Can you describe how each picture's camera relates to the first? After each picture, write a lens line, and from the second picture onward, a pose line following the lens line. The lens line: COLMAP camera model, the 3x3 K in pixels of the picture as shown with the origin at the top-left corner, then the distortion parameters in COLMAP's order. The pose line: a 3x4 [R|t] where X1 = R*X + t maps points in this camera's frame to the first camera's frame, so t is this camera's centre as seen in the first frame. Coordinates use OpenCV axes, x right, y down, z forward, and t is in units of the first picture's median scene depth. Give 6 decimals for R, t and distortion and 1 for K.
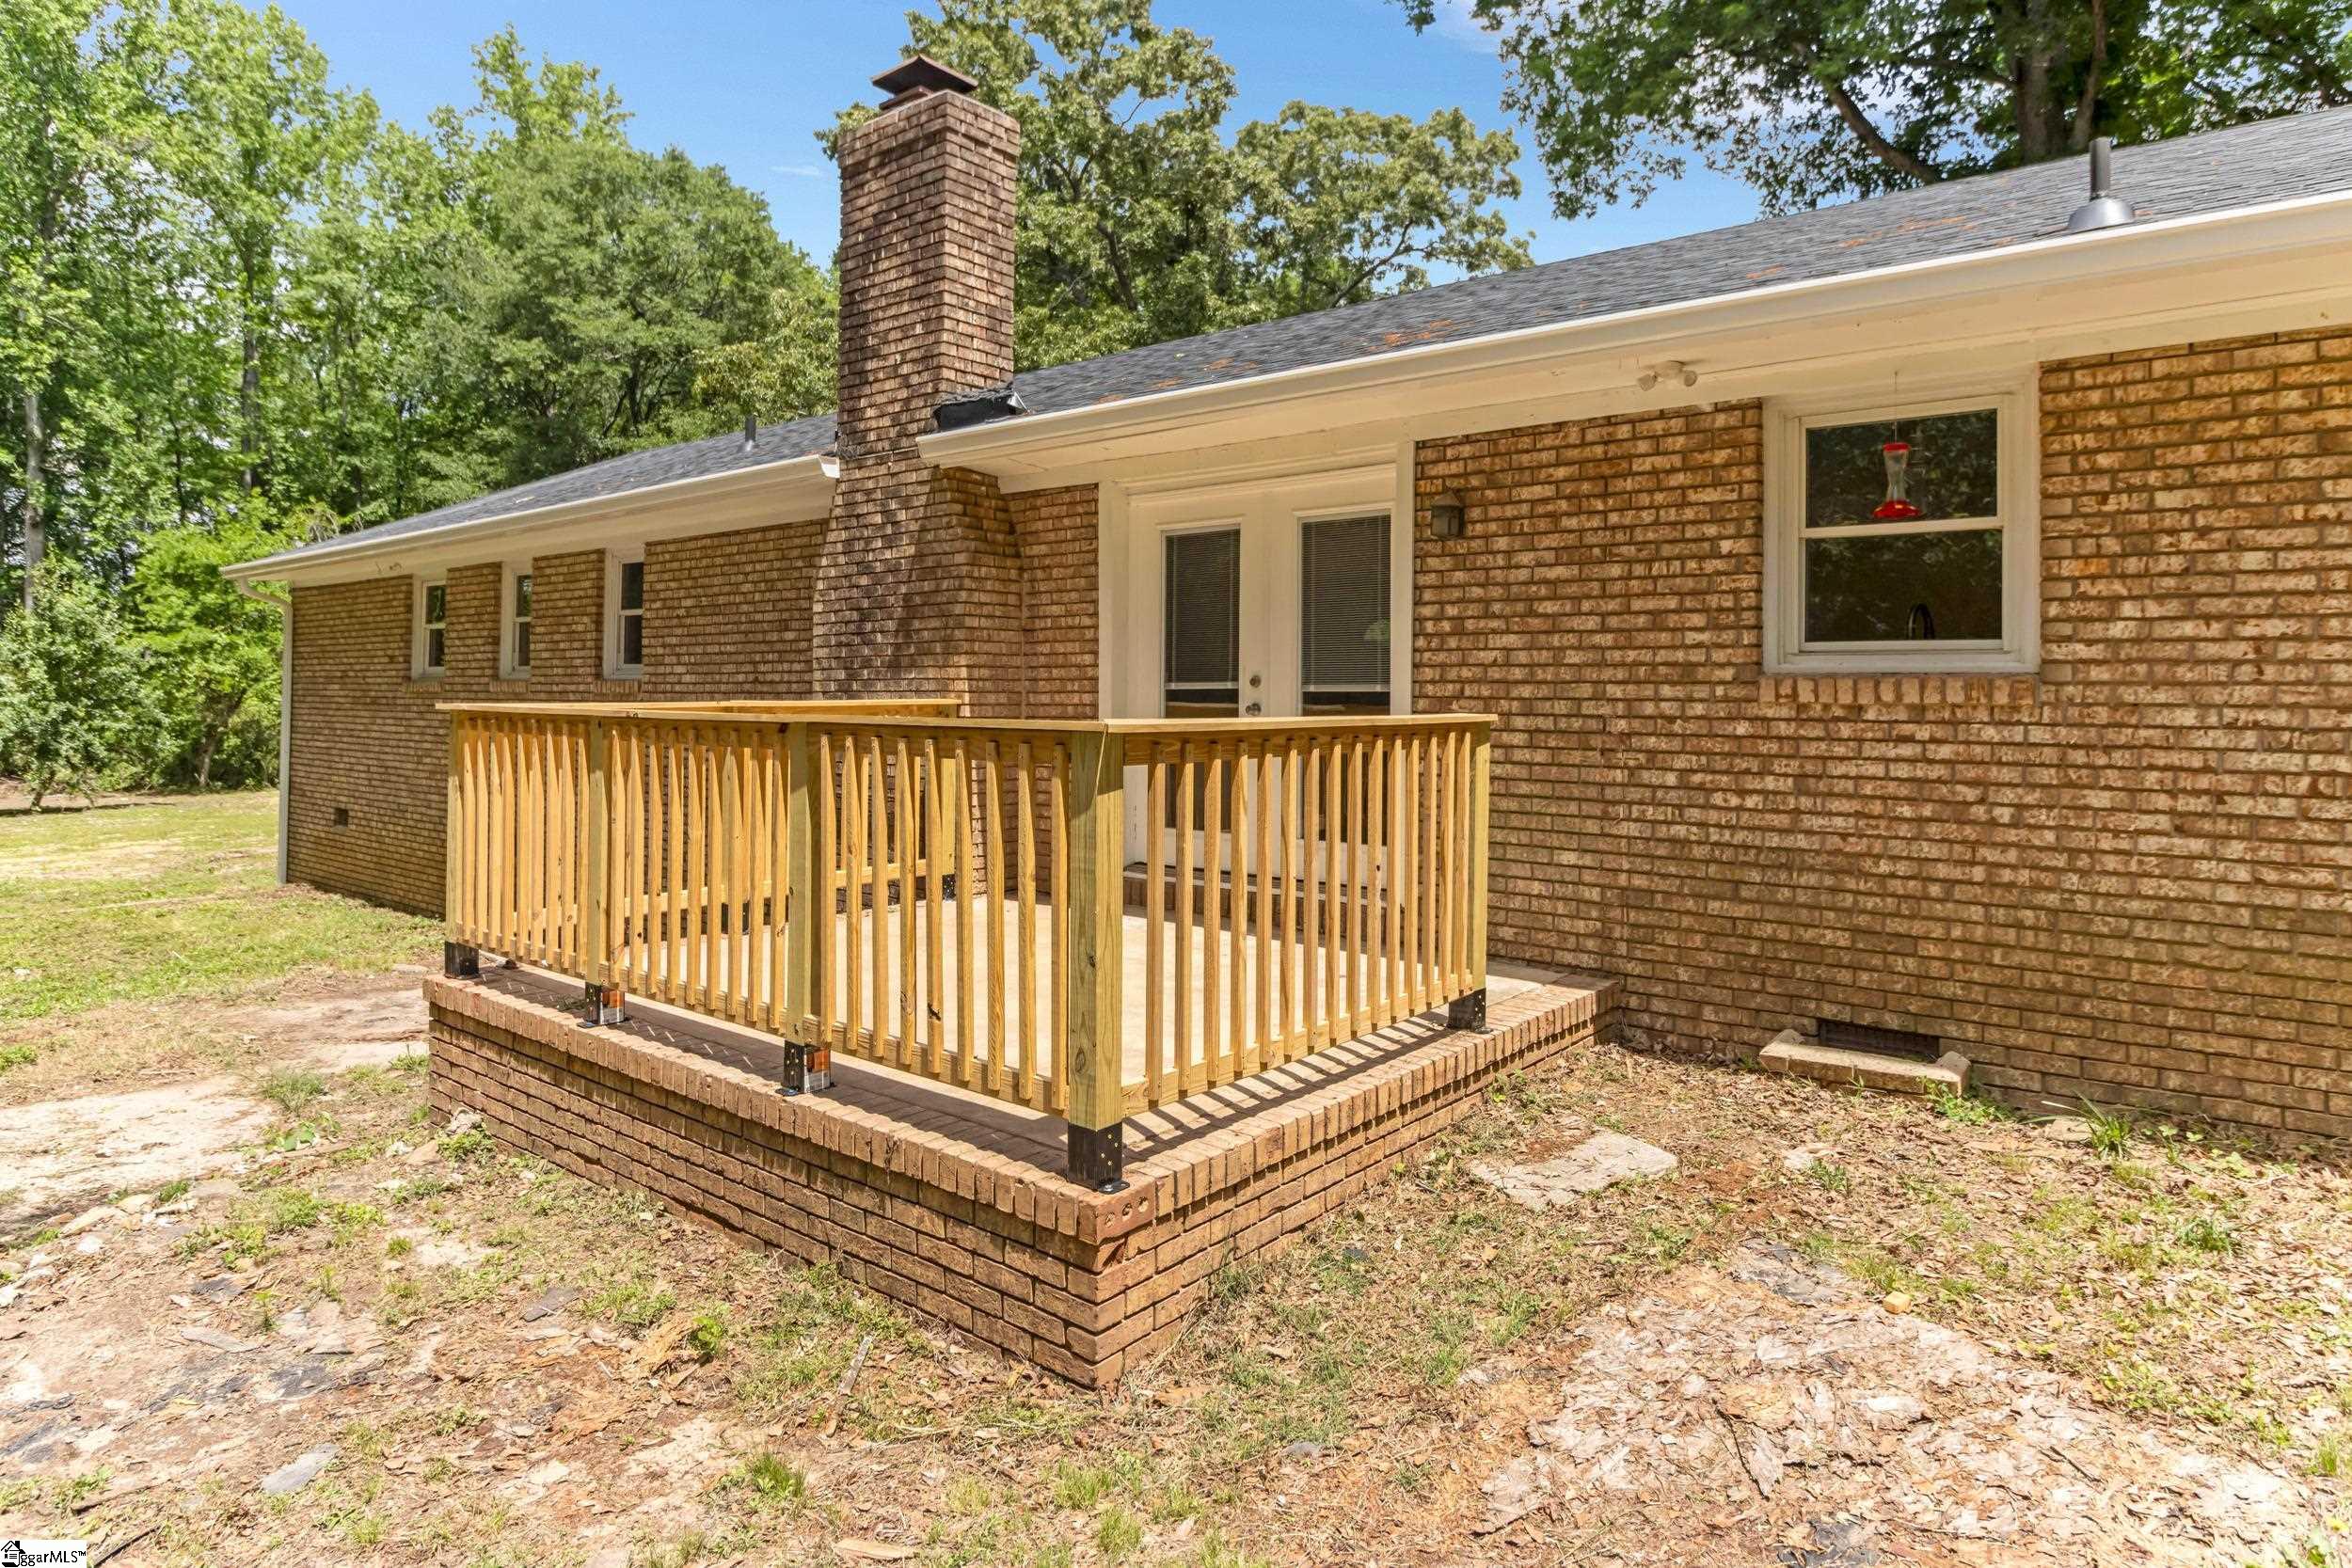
lens RADIAL K [[1286.9, 0, 1187.1], [0, 1286.9, 753.3], [0, 0, 1]] dist [-0.014667, 0.001227]
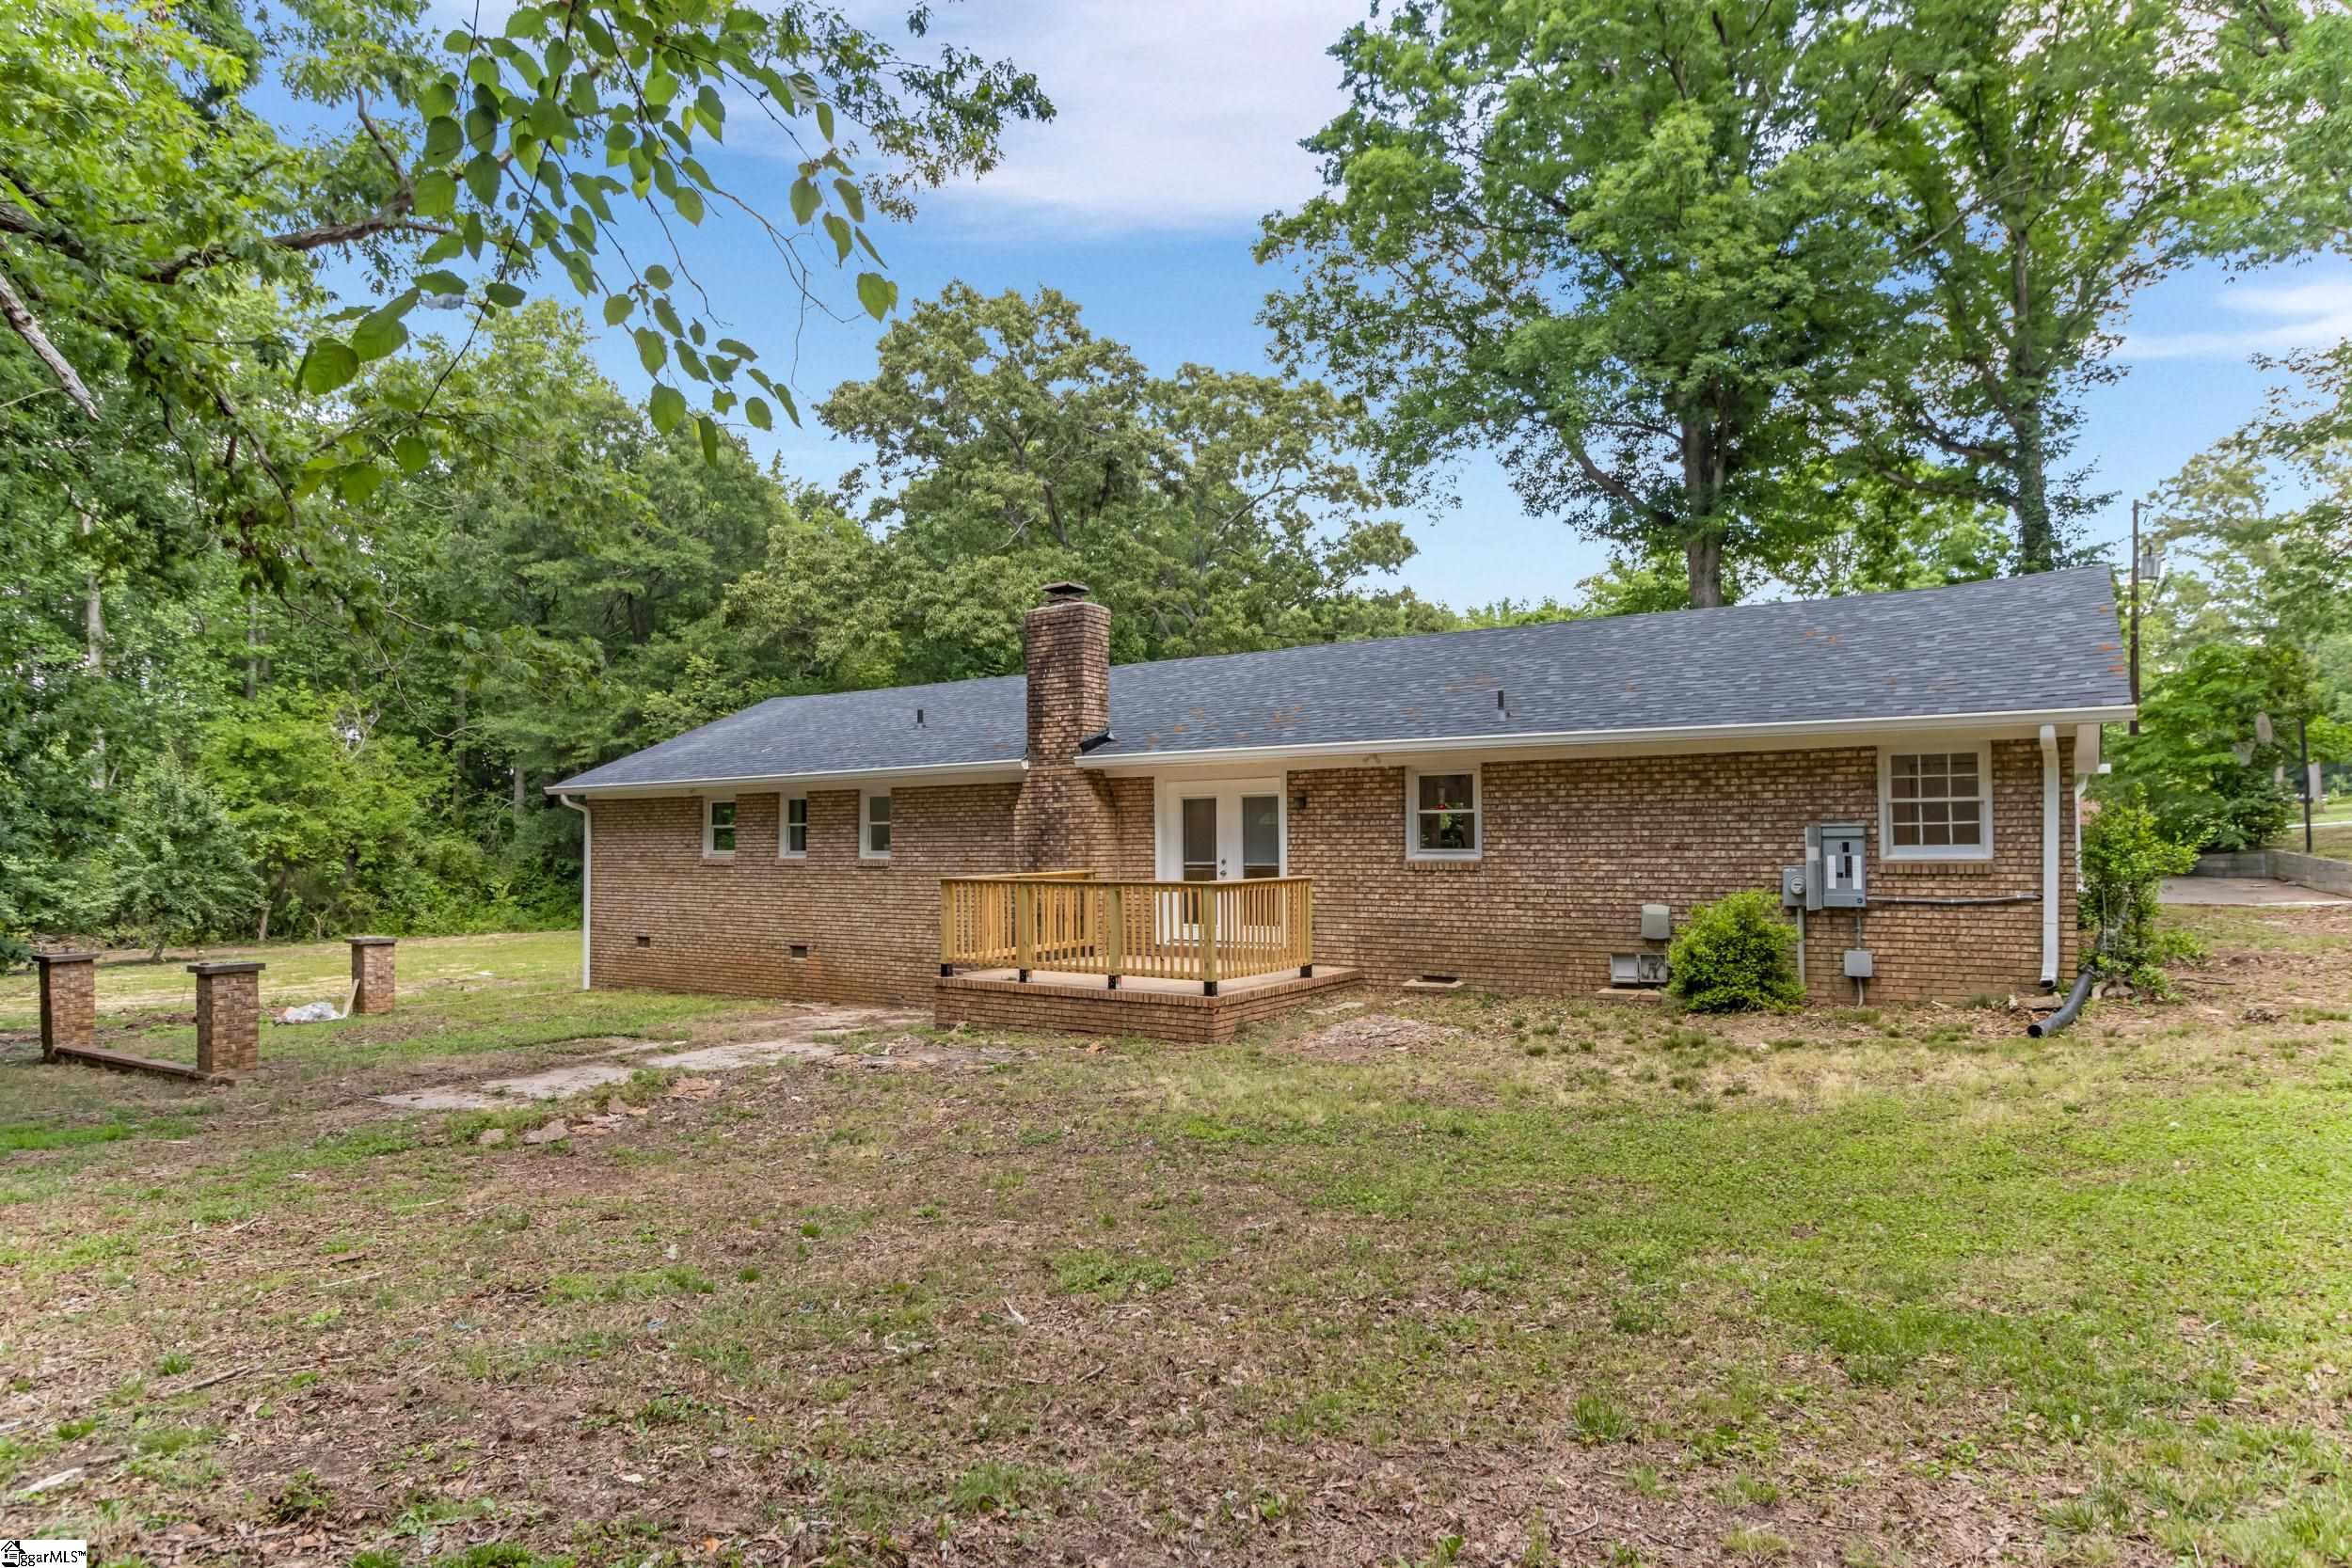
lens RADIAL K [[1286.9, 0, 1187.1], [0, 1286.9, 753.3], [0, 0, 1]] dist [-0.014667, 0.001227]
pose [[0.995948, -0.004690, 0.089808, -0.199699], [0.015112, 0.993166, -0.115730, 0.017927], [-0.088651, 0.116618, 0.989212, -1.209359]]
